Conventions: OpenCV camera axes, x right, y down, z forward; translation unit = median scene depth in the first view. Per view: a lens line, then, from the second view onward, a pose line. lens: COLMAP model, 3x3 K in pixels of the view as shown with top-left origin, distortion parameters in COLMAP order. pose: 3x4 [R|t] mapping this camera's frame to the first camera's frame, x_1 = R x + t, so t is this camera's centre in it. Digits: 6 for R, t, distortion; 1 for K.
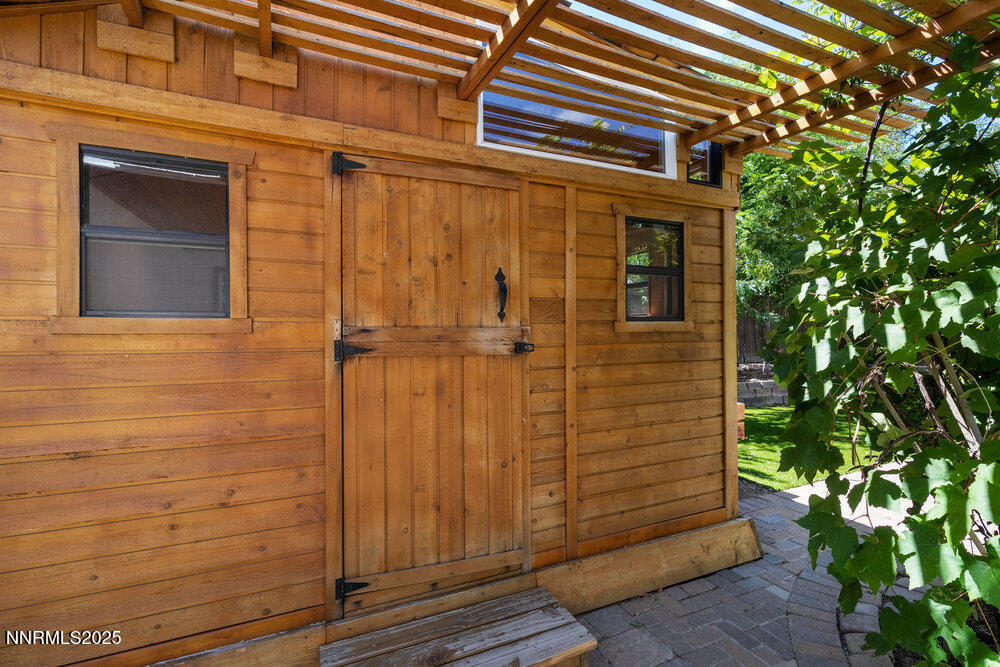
lens RADIAL K [[473.3, 0, 497.3], [0, 473.3, 330.1], [0, 0, 1]] dist [-0.009537, 0.004840]
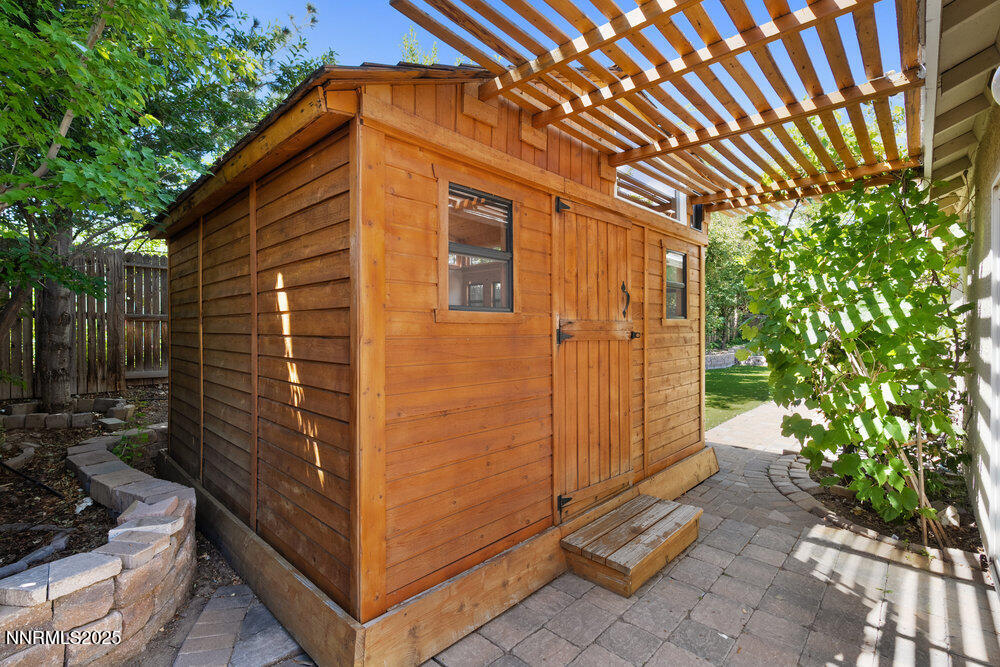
lens RADIAL K [[473.3, 0, 507.7], [0, 473.3, 334.0], [0, 0, 1]] dist [-0.009537, 0.004840]
pose [[0.922569, -0.002936, 0.385822, -1.001672], [-0.000102, 0.999969, 0.007854, 0.024013], [-0.385833, -0.007285, 0.922540, -0.251552]]
